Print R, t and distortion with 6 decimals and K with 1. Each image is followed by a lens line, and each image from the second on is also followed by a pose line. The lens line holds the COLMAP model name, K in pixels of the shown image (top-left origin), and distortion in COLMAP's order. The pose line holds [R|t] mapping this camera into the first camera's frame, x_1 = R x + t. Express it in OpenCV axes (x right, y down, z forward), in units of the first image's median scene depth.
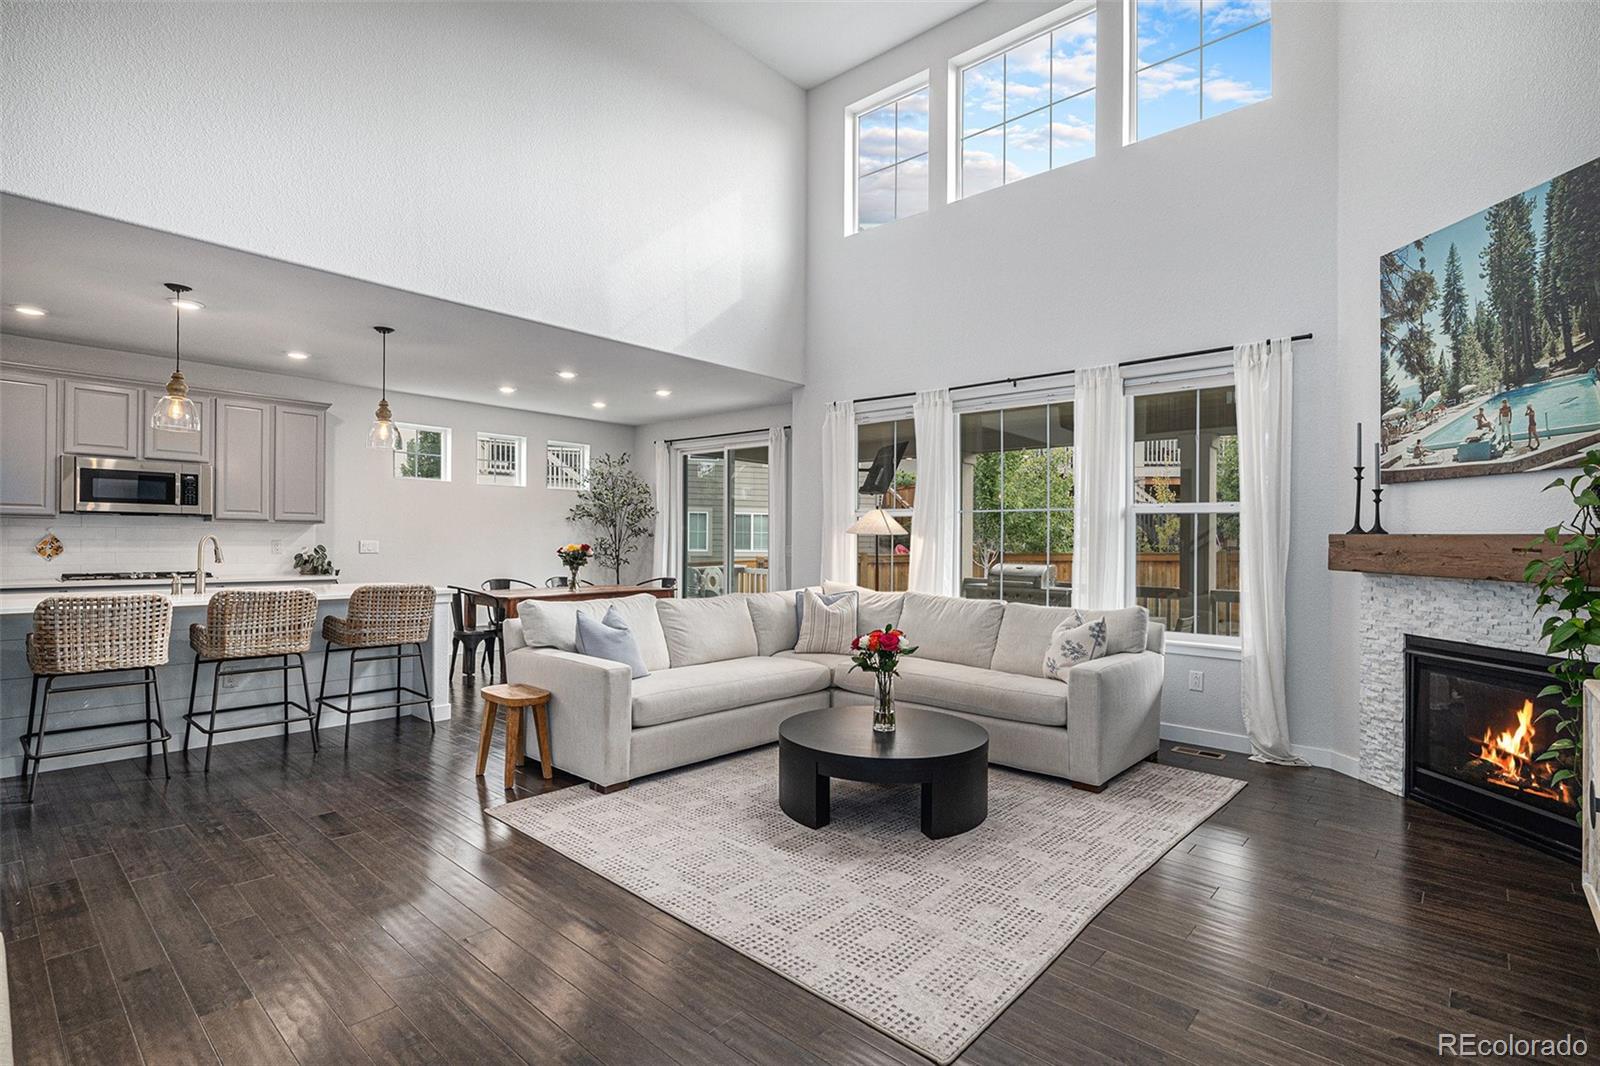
lens RADIAL K [[758.2, 0, 795.7], [0, 758.2, 529.9], [0, 0, 1]] dist [0.007832, -0.000482]
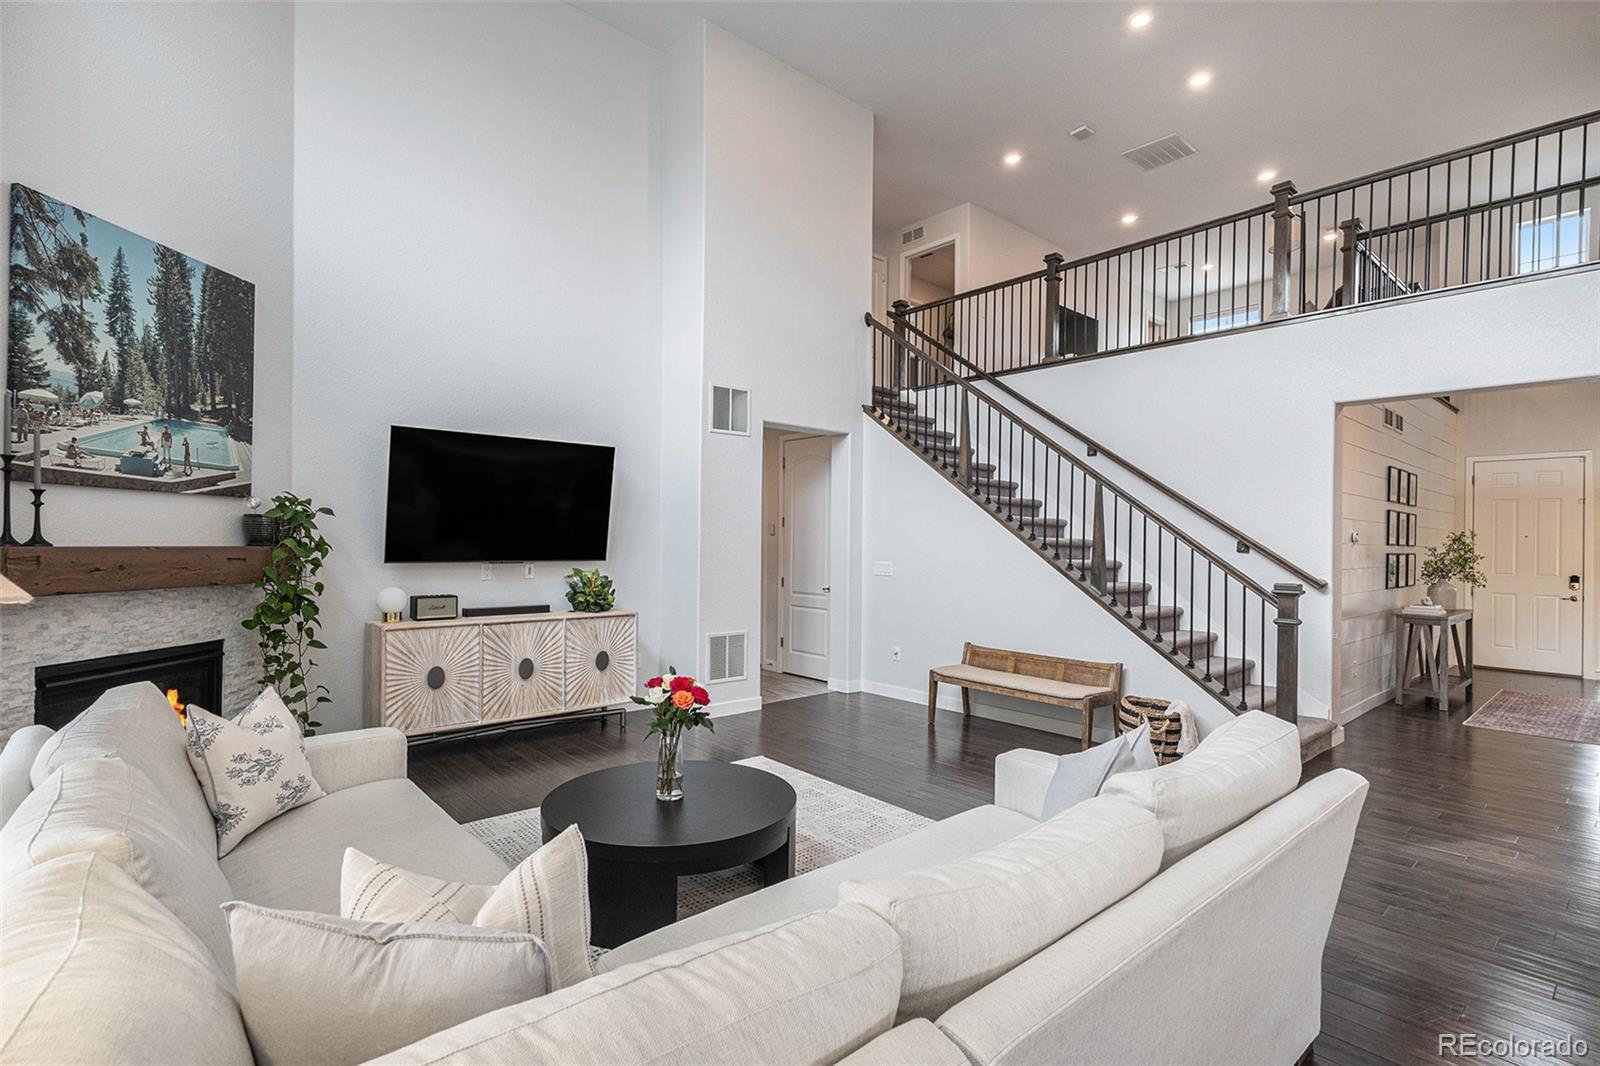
lens RADIAL K [[757.6, 0, 802.4], [0, 757.6, 535.3], [0, 0, 1]] dist [0.002453, -0.002940]
pose [[-0.992849, -0.022588, 0.117223, -0.122510], [-0.024864, 0.999529, -0.017990, -0.012337], [-0.116761, -0.020776, -0.992943, 1.846519]]
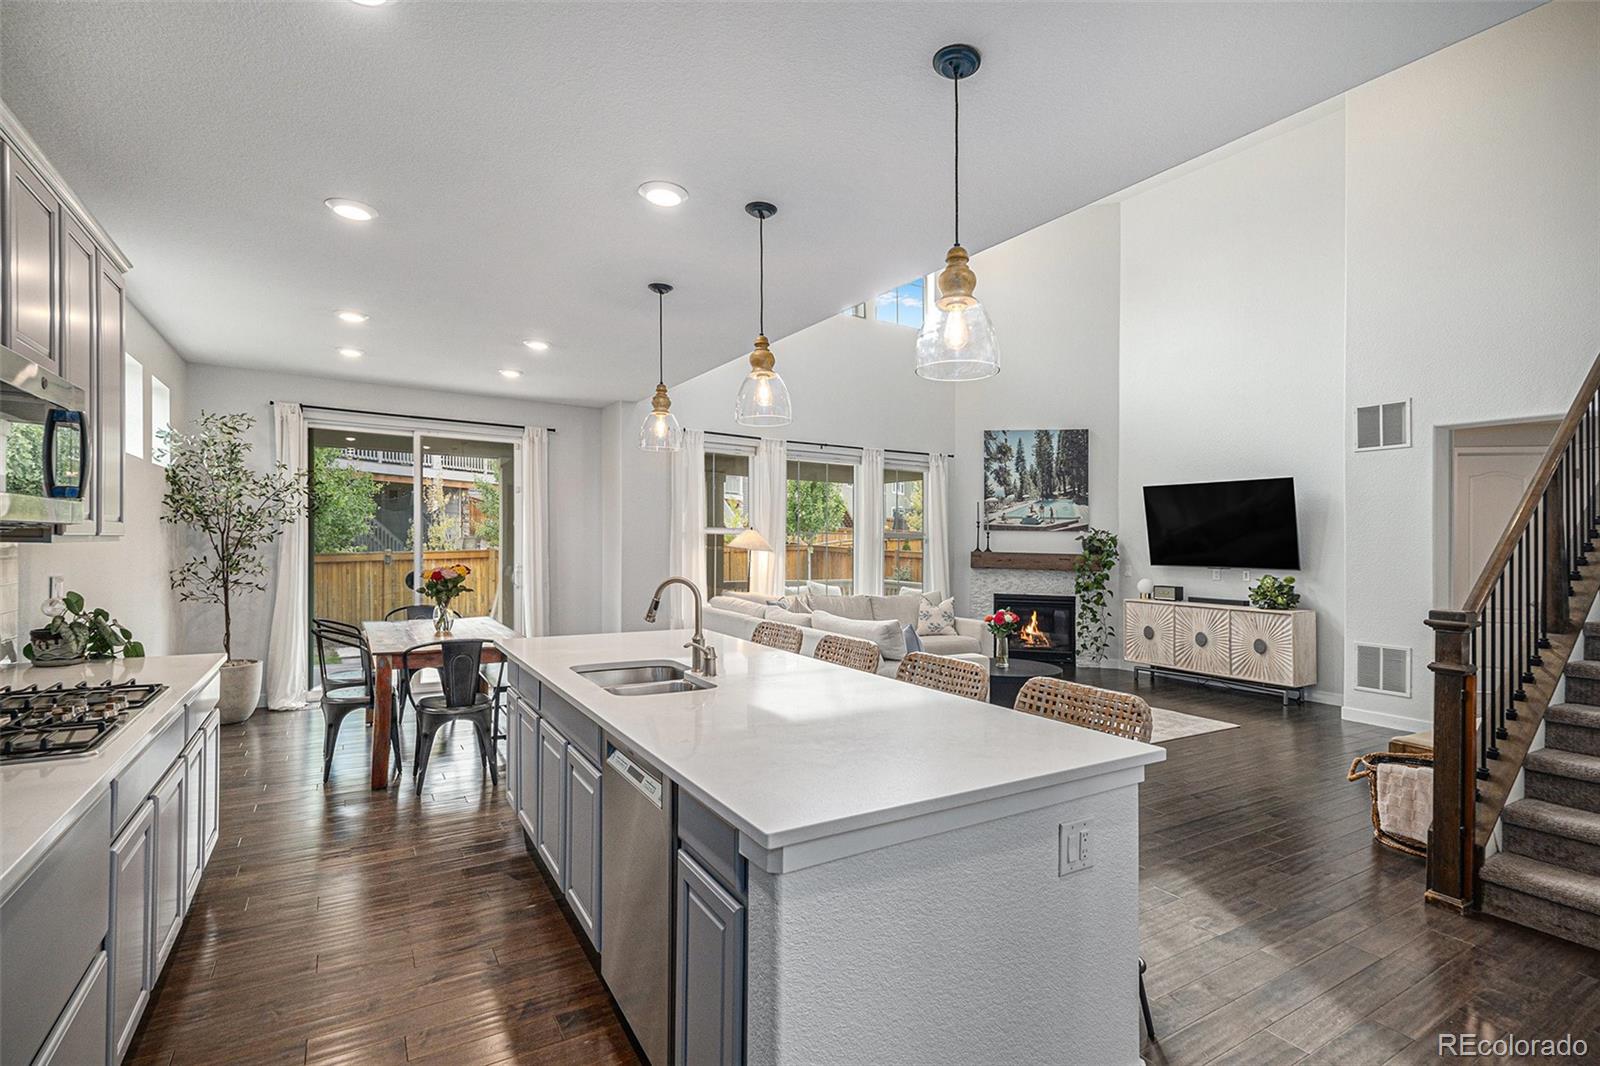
lens RADIAL K [[757.6, 0, 815.8], [0, 757.6, 525.8], [0, 0, 1]] dist [0.002453, -0.002940]
pose [[0.269882, 0.015000, 0.962776, -1.747356], [-0.025330, 0.999643, -0.008474, -0.043502], [-0.962560, -0.022100, 0.270166, 0.966392]]
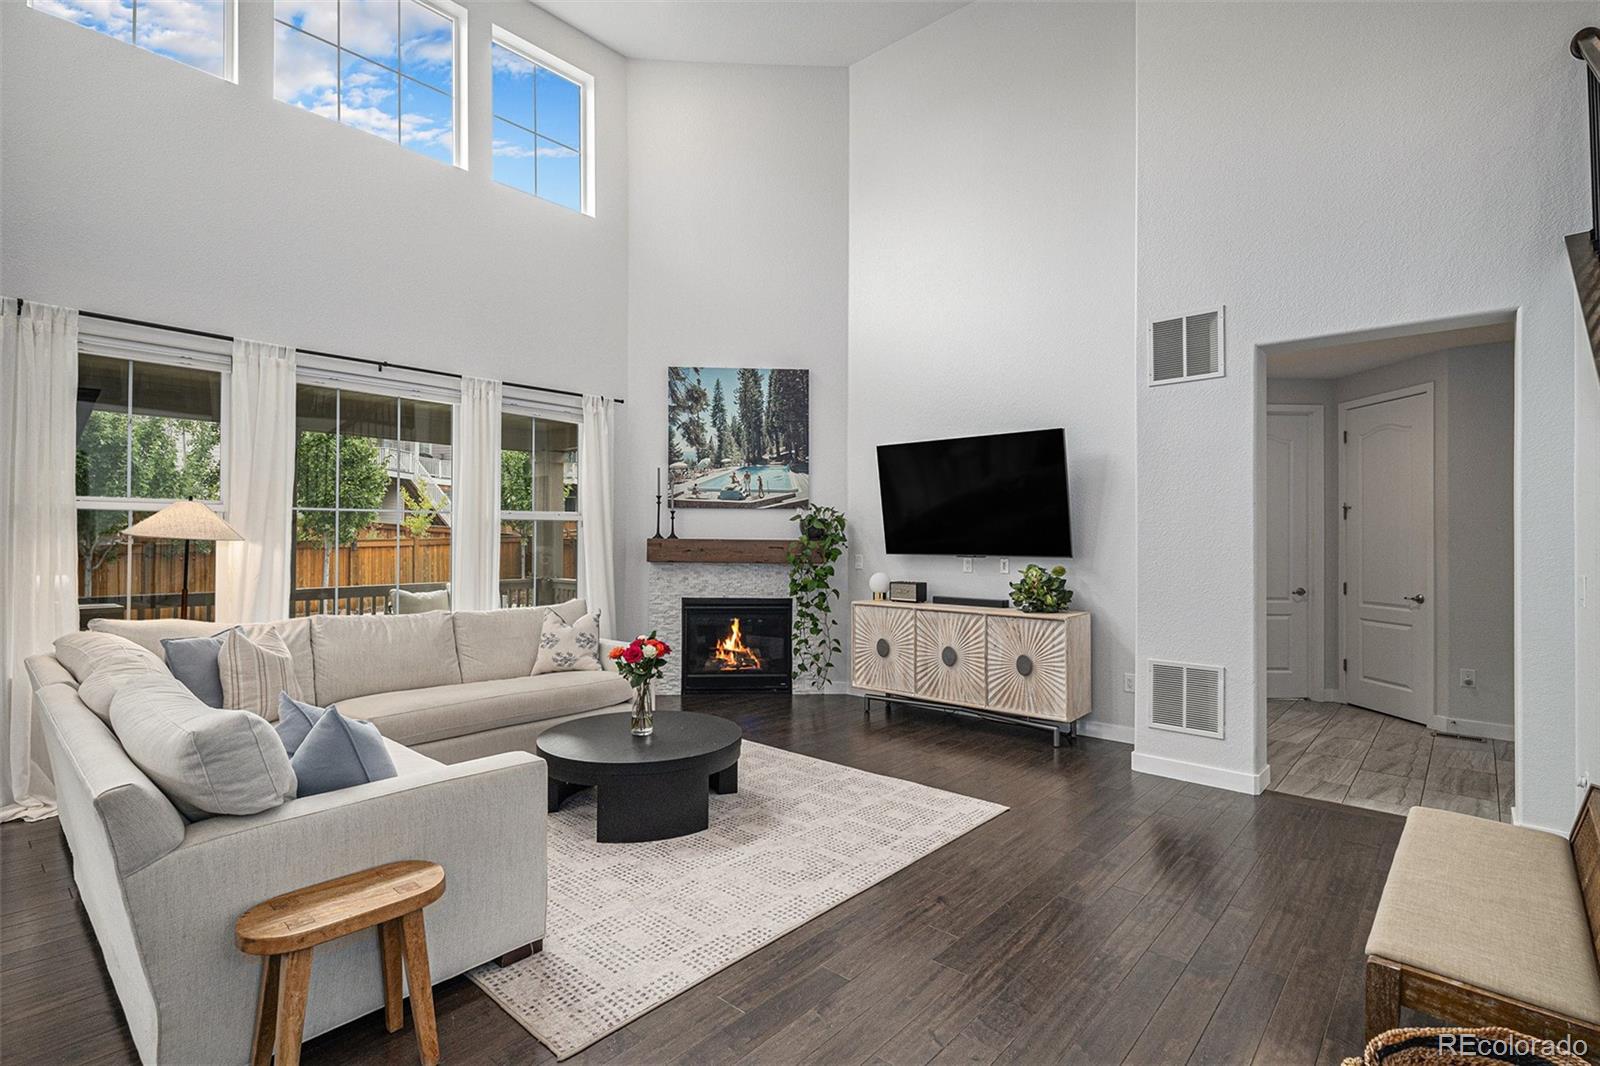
lens RADIAL K [[757.6, 0, 803.0], [0, 757.6, 527.7], [0, 0, 1]] dist [0.002453, -0.002940]
pose [[-0.010237, 0.001687, 0.999946, -0.939642], [-0.017551, 0.999844, -0.001866, -0.021243], [-0.999794, -0.017570, -0.010205, 0.809805]]
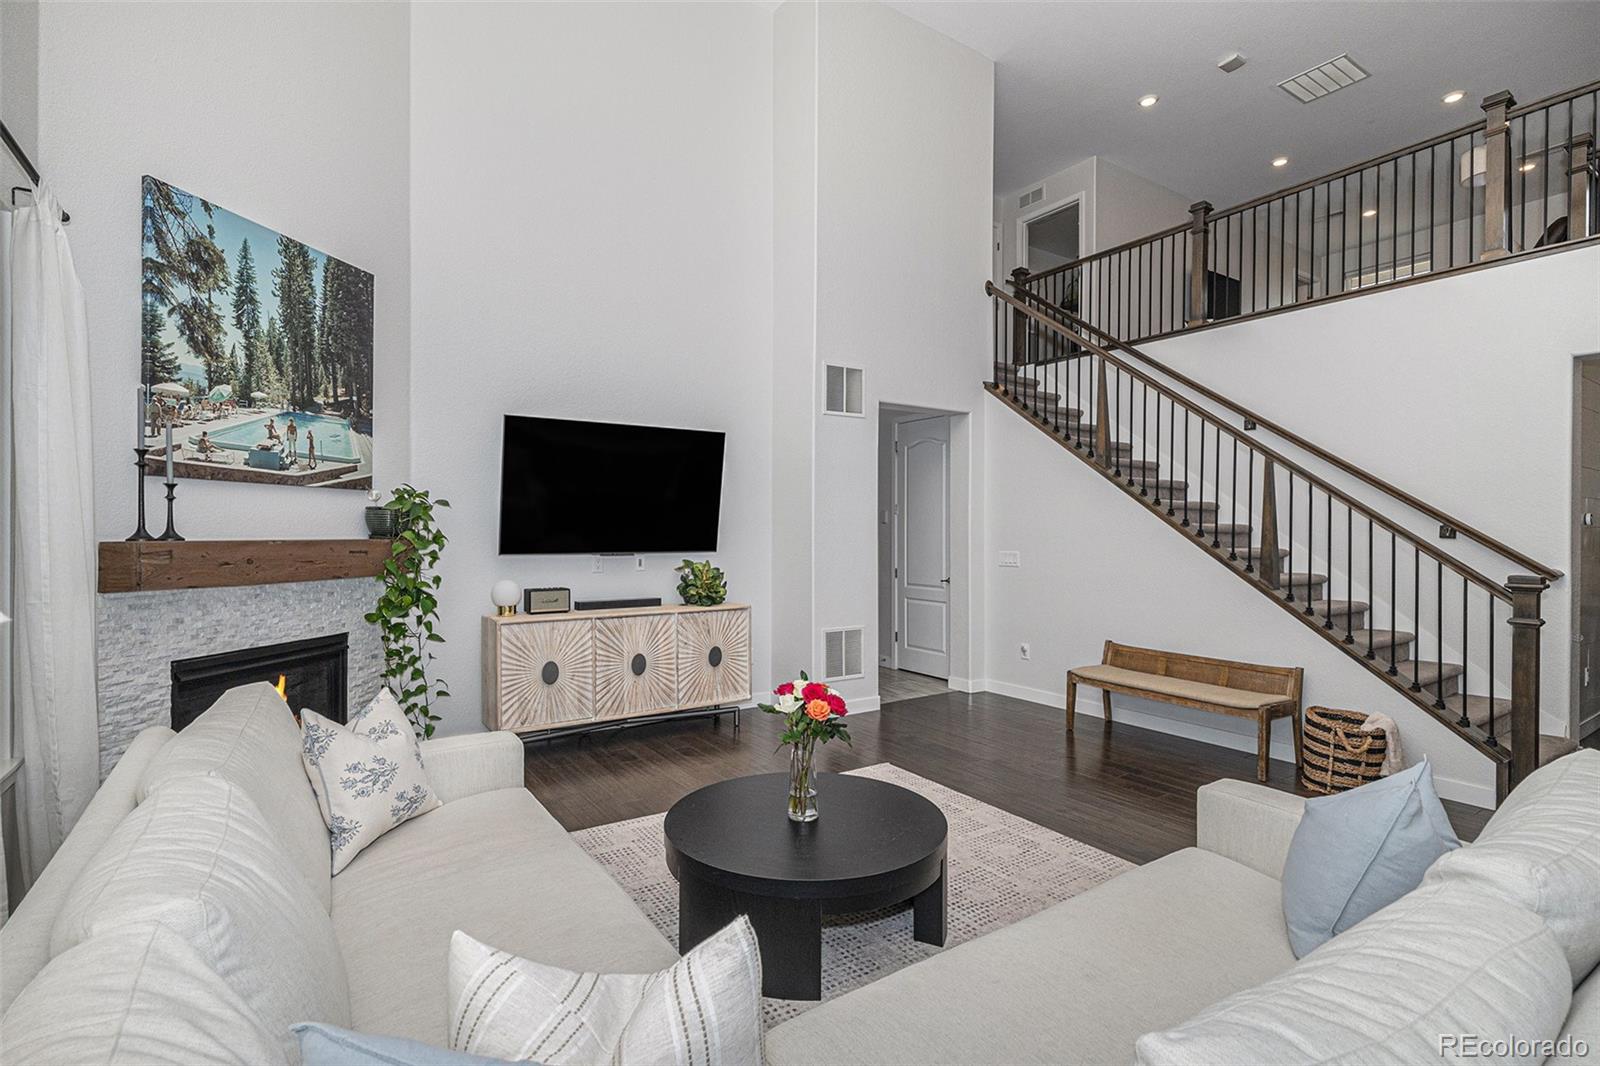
lens RADIAL K [[757.6, 0, 794.8], [0, 757.6, 528.2], [0, 0, 1]] dist [0.002453, -0.002940]
pose [[-0.968831, -0.014752, 0.247284, -0.055416], [-0.017798, 0.999791, -0.010087, -0.011639], [-0.247083, -0.014173, -0.968891, 1.750733]]
